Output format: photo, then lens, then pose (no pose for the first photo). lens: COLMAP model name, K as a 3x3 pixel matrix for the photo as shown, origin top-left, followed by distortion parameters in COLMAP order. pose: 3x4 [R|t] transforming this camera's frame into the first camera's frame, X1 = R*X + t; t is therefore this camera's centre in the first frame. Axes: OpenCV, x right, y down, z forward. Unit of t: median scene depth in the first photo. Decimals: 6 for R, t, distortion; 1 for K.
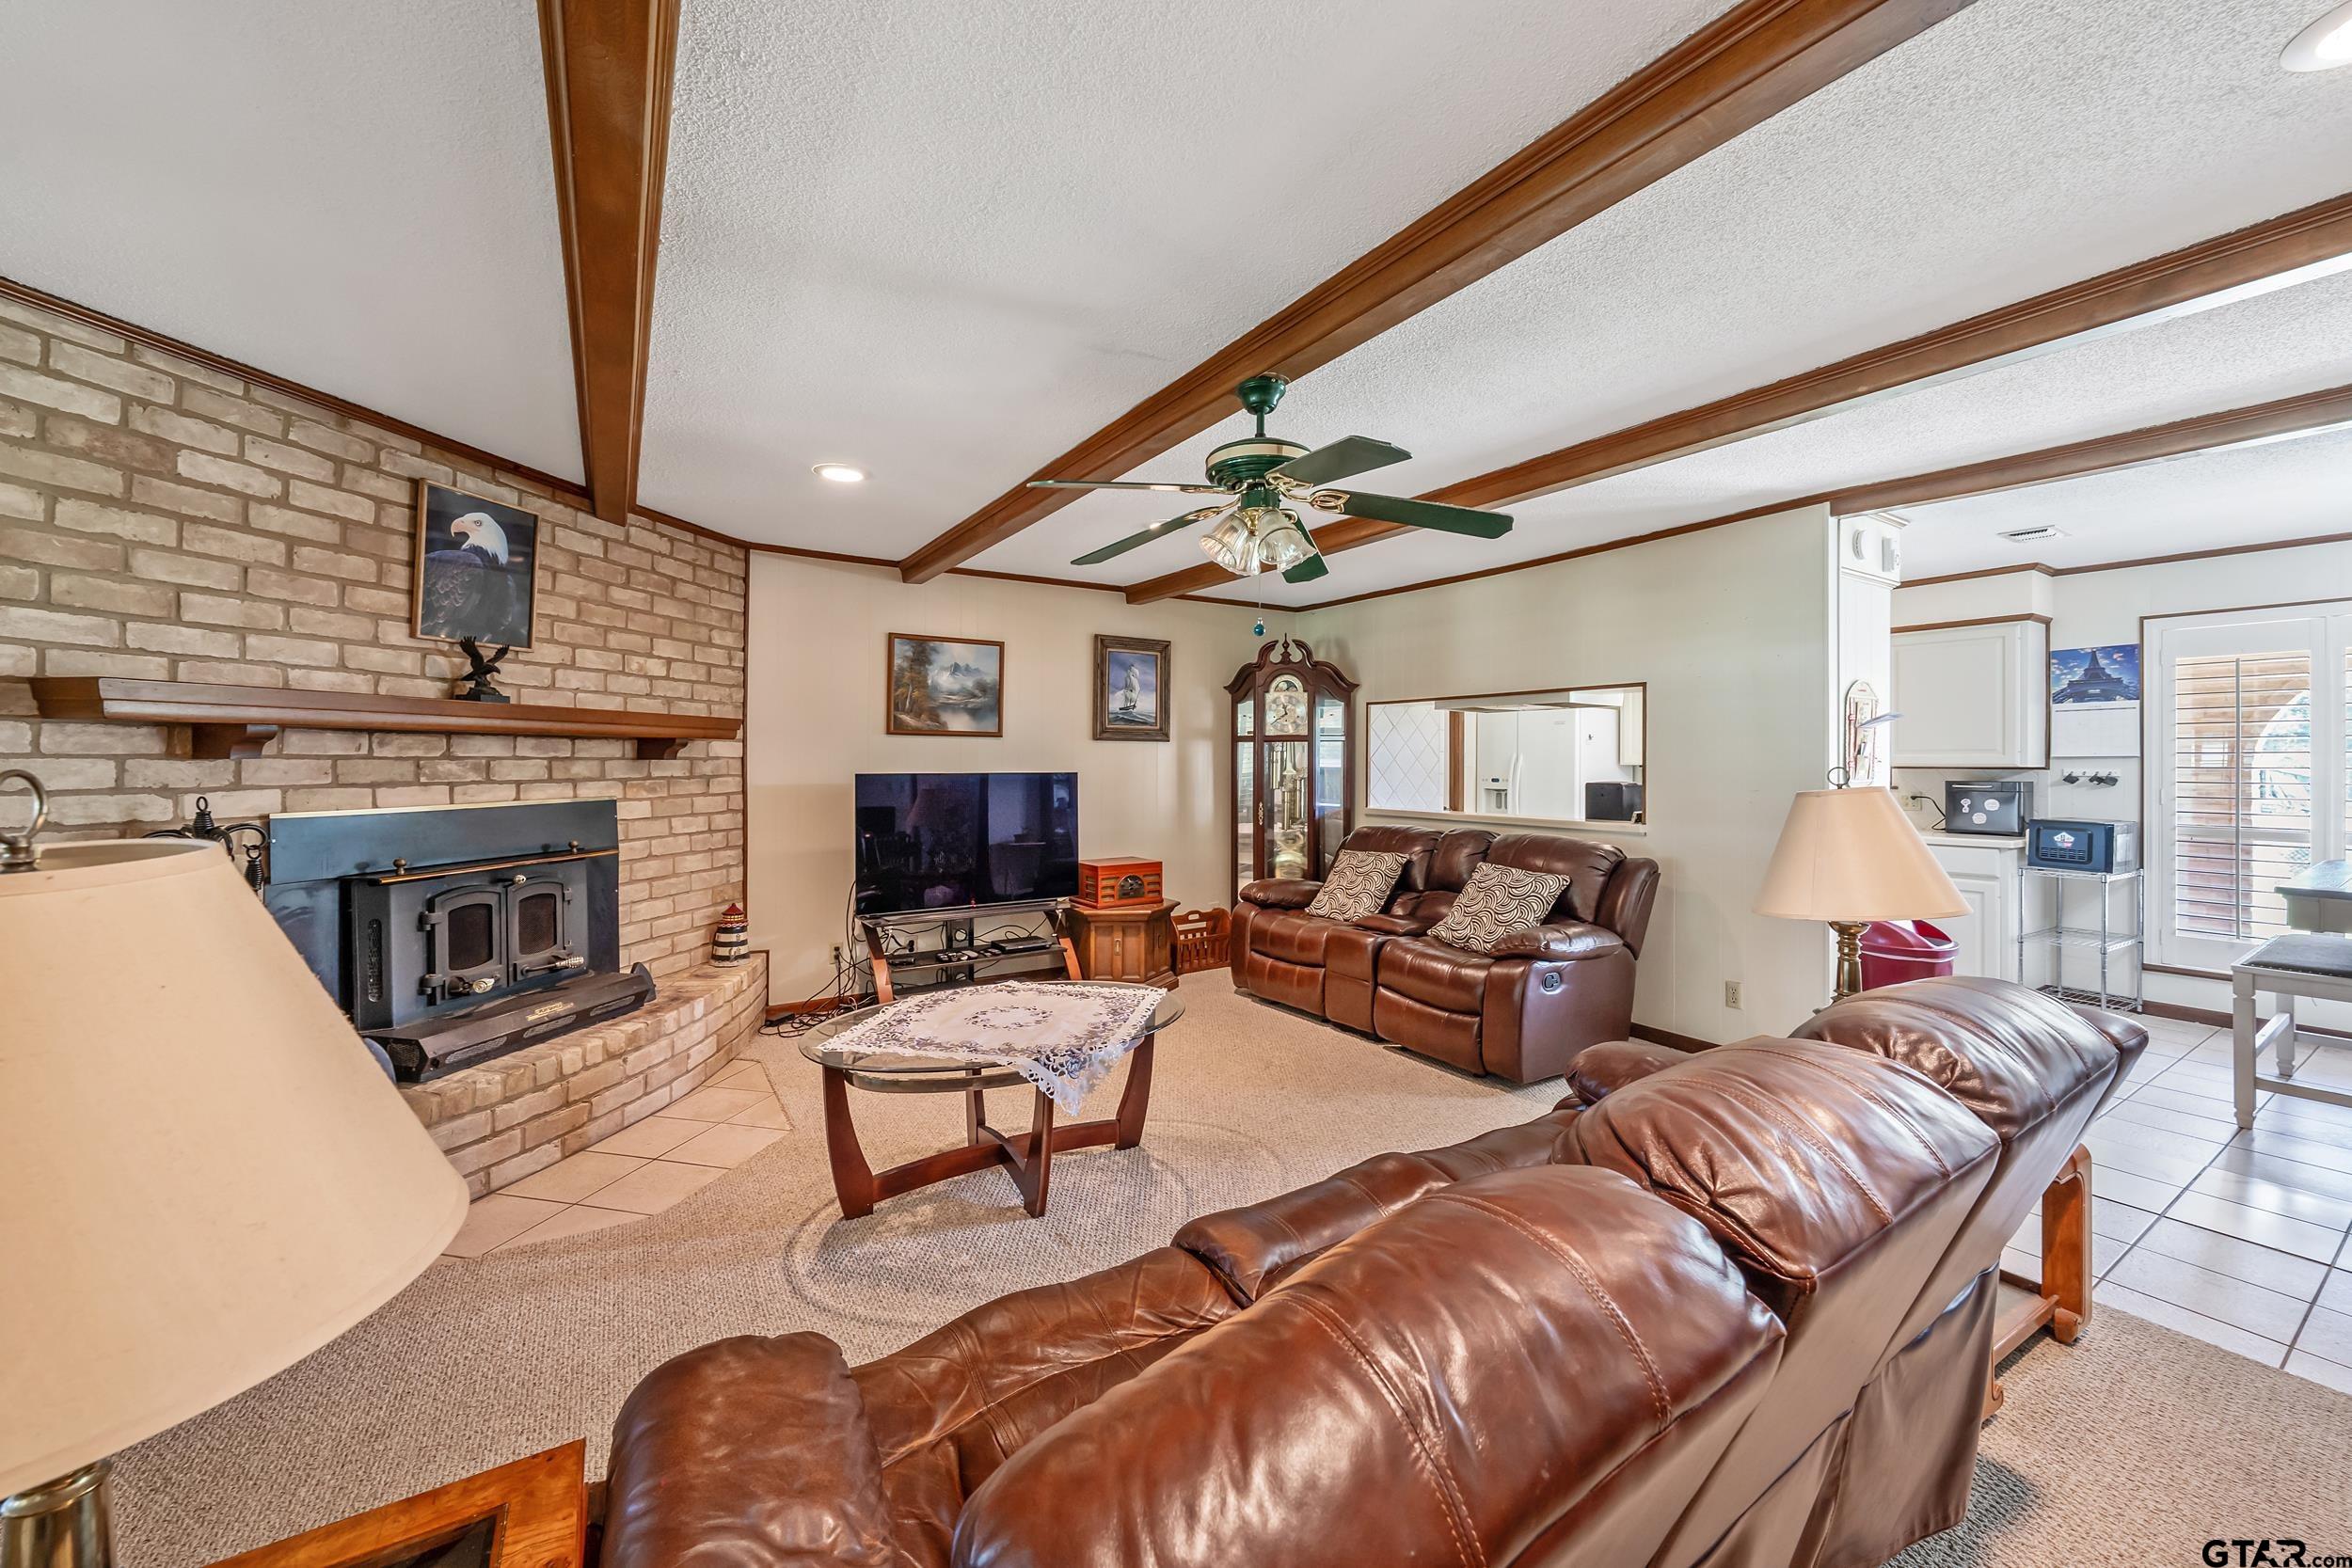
lens RADIAL K [[892.6, 0, 1154.4], [0, 892.6, 754.7], [0, 0, 1]] dist [0.000105, -0.000060]
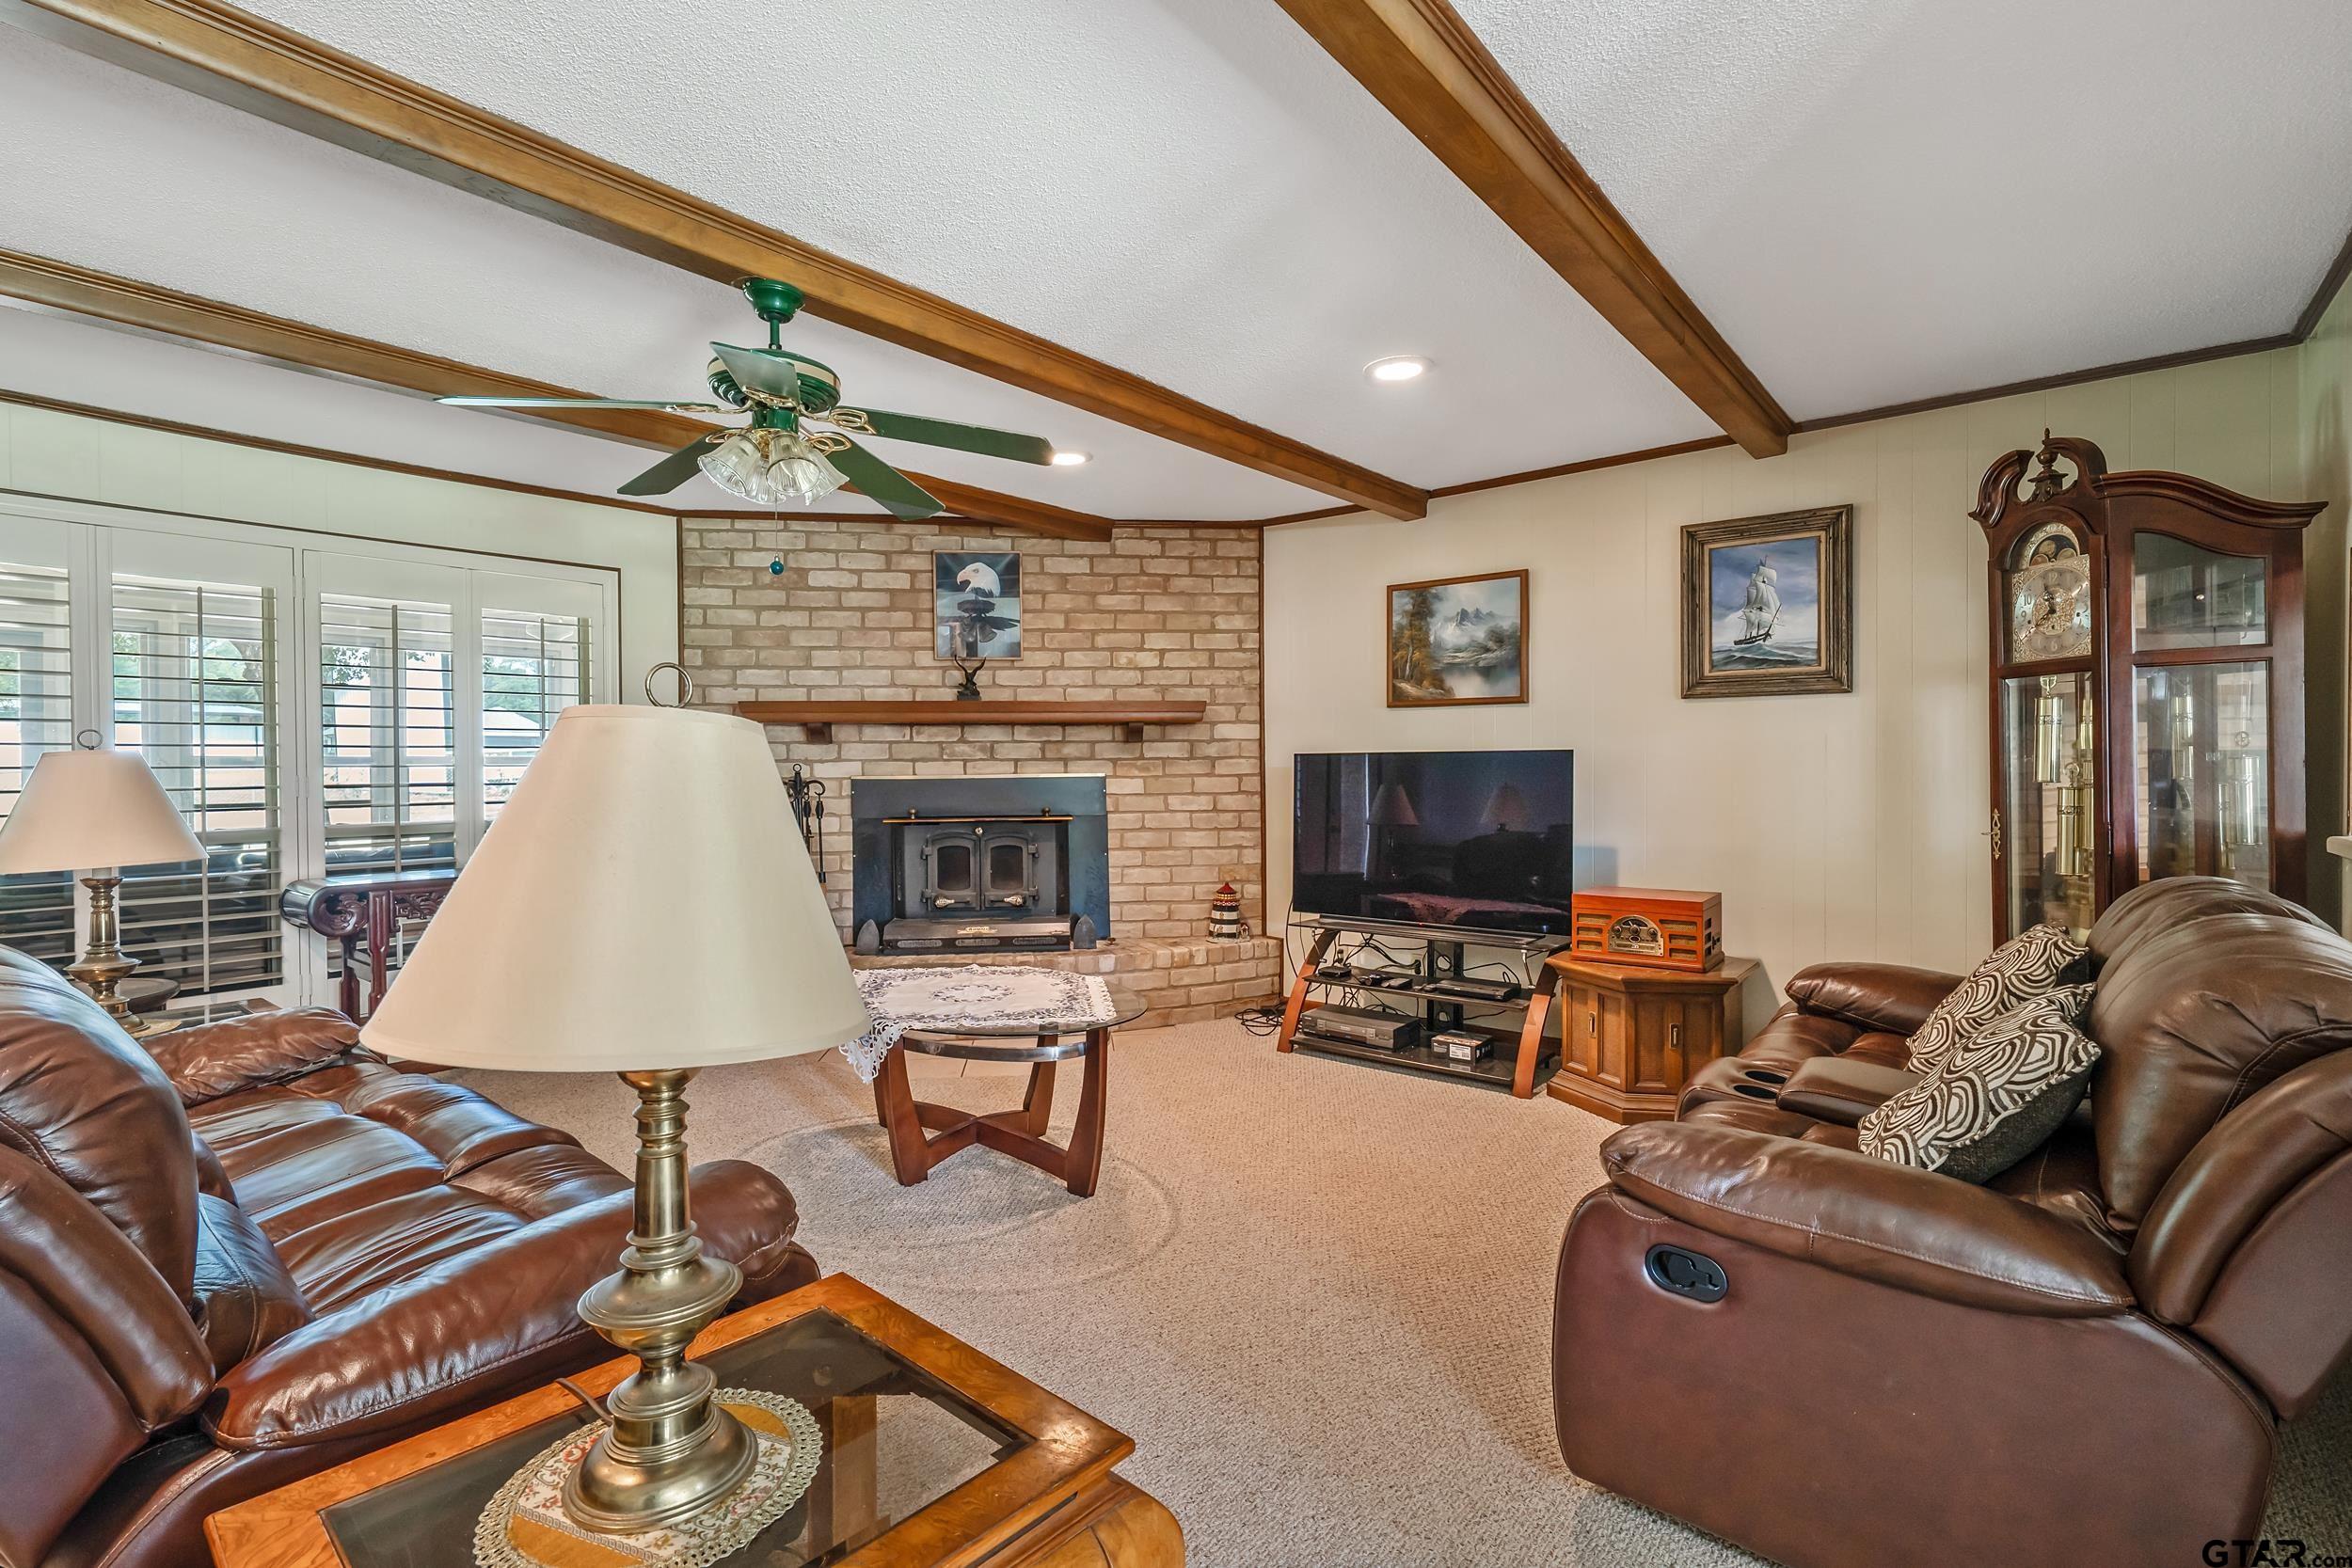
lens RADIAL K [[1073.5, 0, 1171.3], [0, 1073.5, 770.6], [0, 0, 1]] dist [0.002019, 0.000079]
pose [[0.329346, 0.000237, -0.944209, 0.721701], [0.013013, 0.999904, 0.004790, 0.035388], [0.944120, -0.013864, 0.329311, 0.587216]]
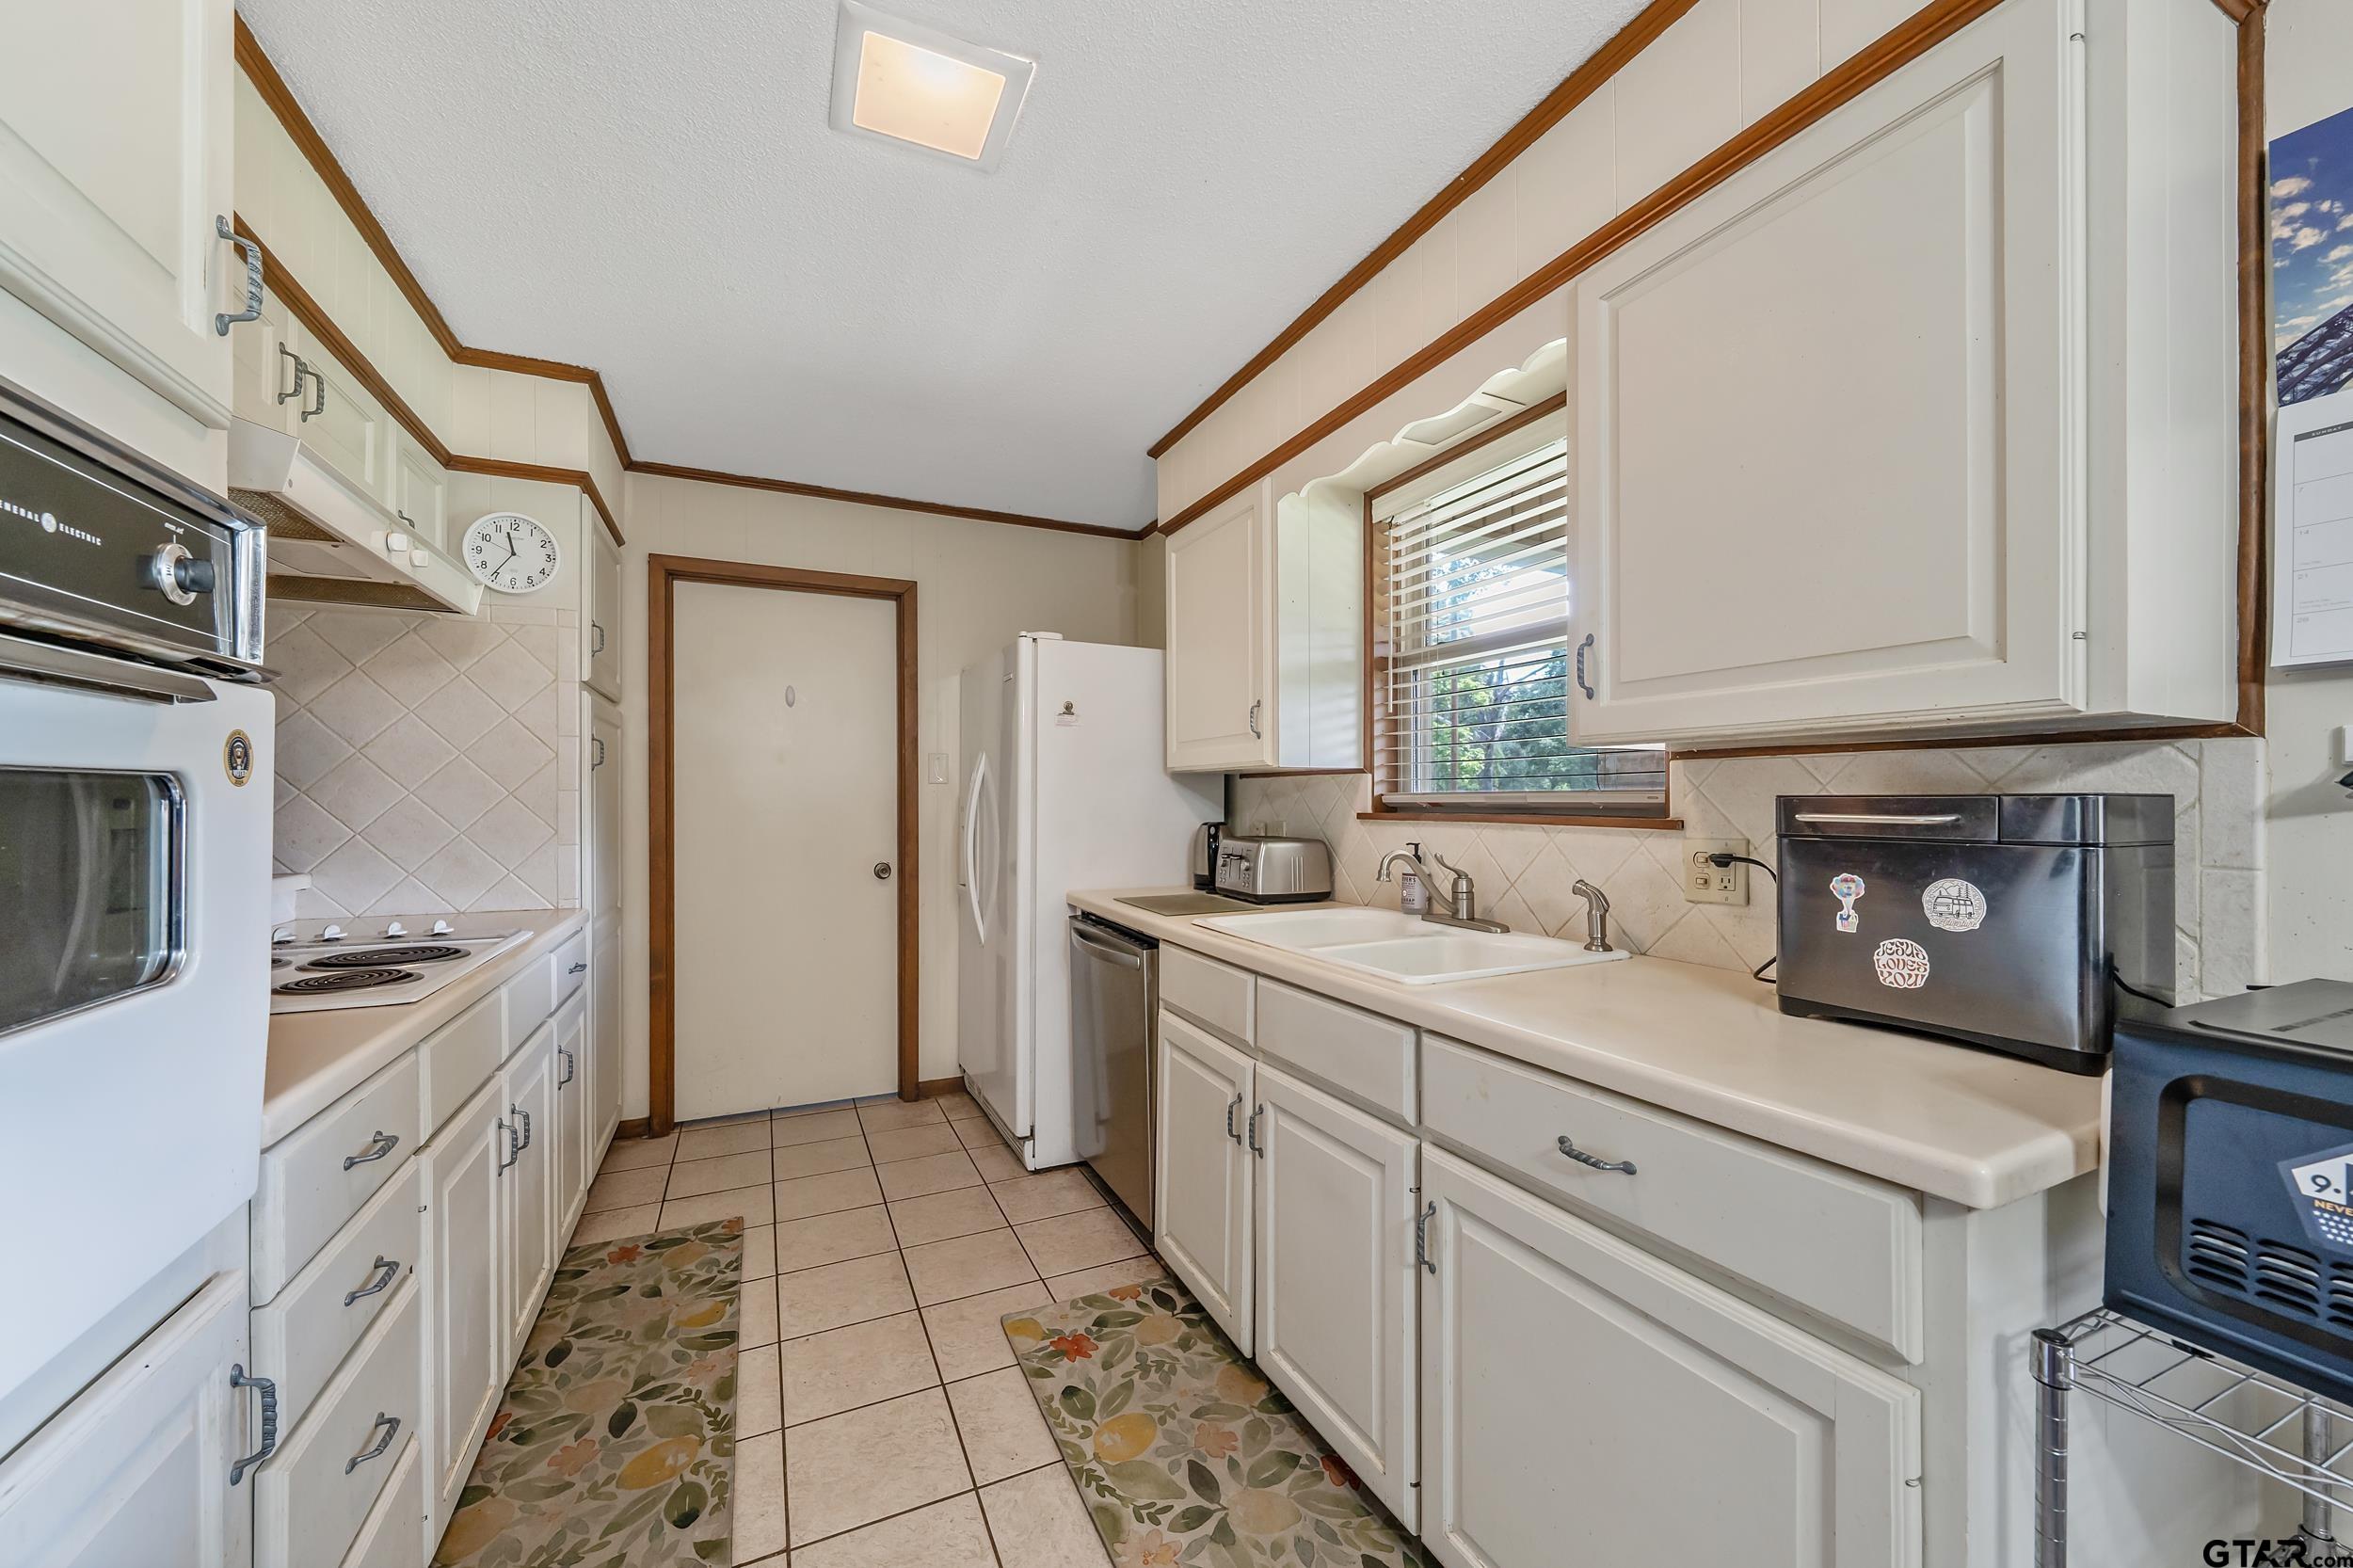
lens RADIAL K [[882.9, 0, 1170.9], [0, 882.9, 797.9], [0, 0, 1]] dist [-0.001463, -0.000168]
pose [[0.993557, -0.002319, -0.113308, 1.004213], [0.002360, 0.999997, 0.000234, 0.039321], [0.113307, -0.000500, 0.993560, 0.996884]]
